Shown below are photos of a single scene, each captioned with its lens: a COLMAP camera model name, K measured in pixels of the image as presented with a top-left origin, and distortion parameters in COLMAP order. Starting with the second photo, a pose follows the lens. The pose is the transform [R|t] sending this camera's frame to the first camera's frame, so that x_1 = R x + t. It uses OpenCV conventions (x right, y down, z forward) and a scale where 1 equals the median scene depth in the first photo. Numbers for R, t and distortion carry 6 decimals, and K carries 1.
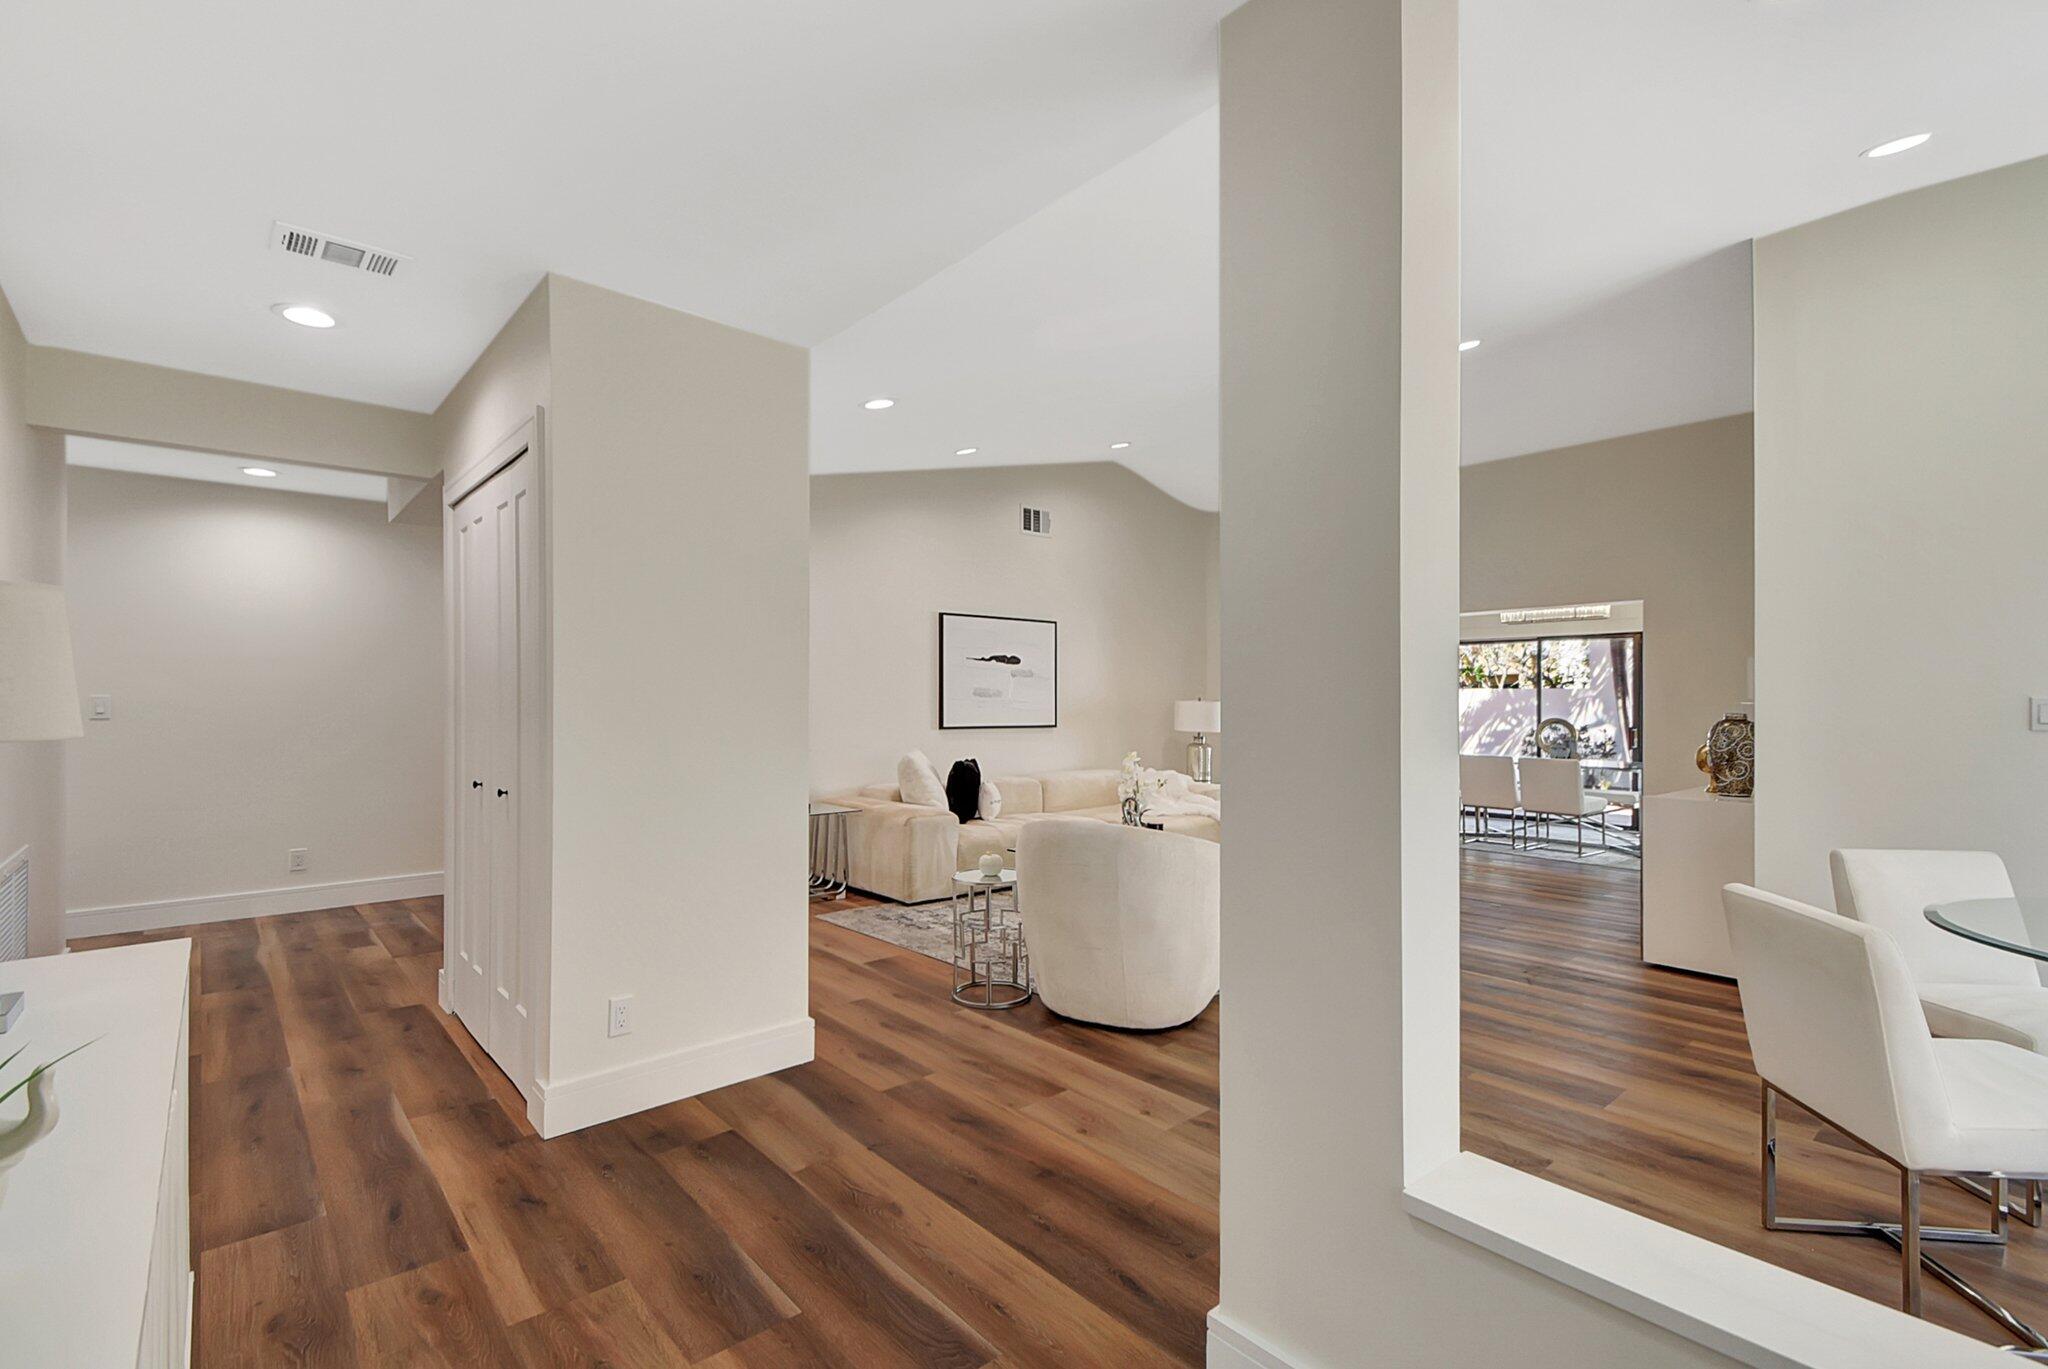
lens RADIAL K [[931.4, 0, 1028.9], [0, 931.4, 706.3], [0, 0, 1]] dist [0.000616, -0.000004]
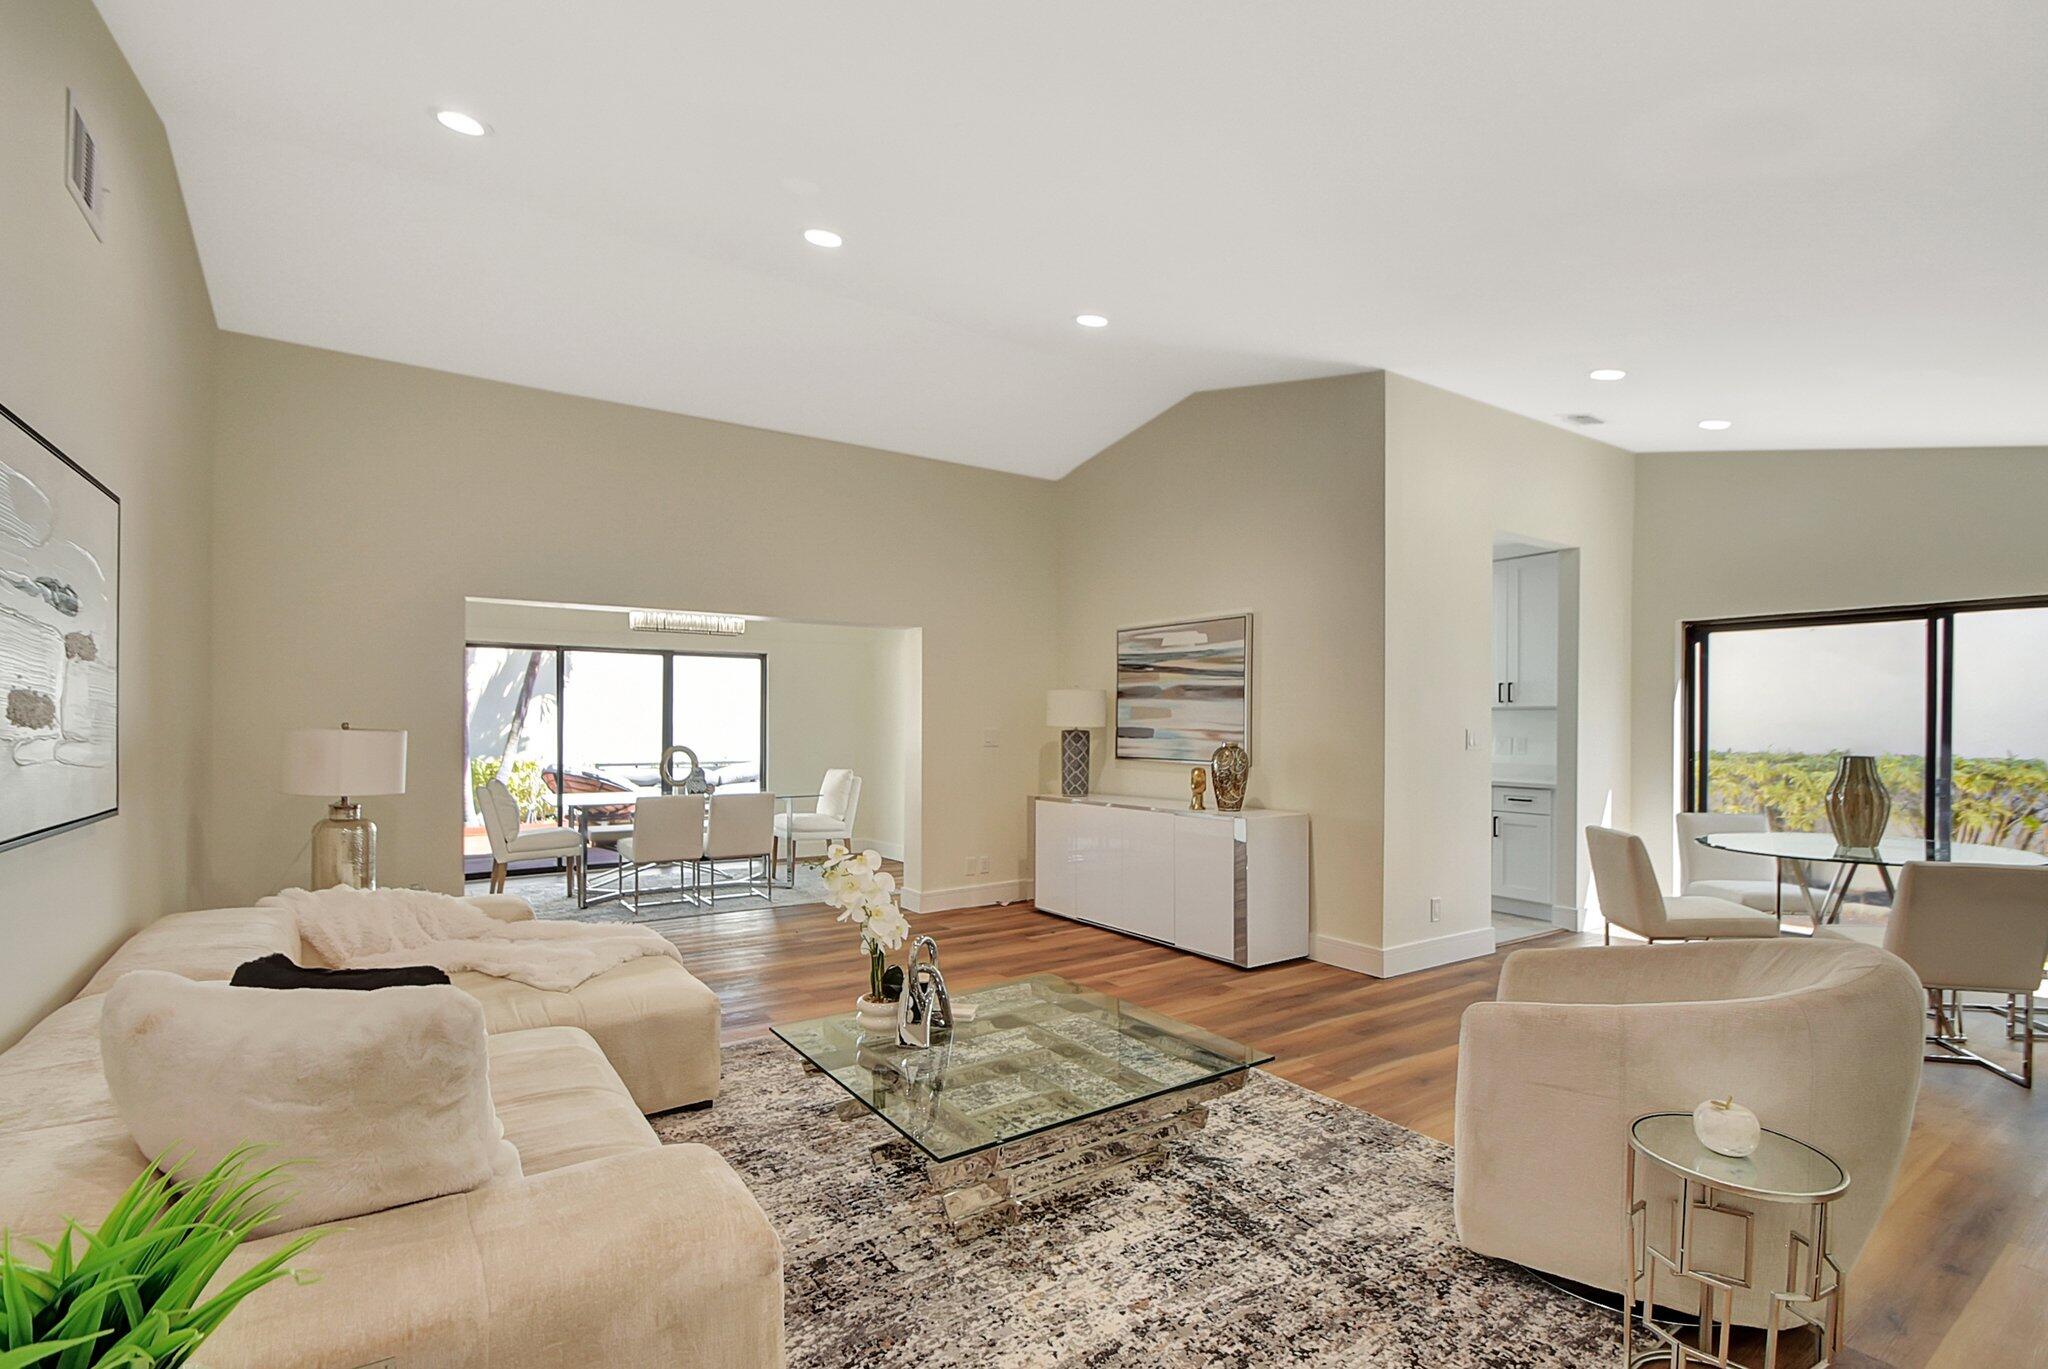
lens RADIAL K [[919.6, 0, 1017.7], [0, 919.6, 722.8], [0, 0, 1]] dist [0.004570, 0.000071]
pose [[0.127561, -0.001831, 0.991829, -0.284731], [0.000044, 0.999998, 0.001840, -0.011926], [-0.991831, -0.000191, 0.127561, 0.705718]]
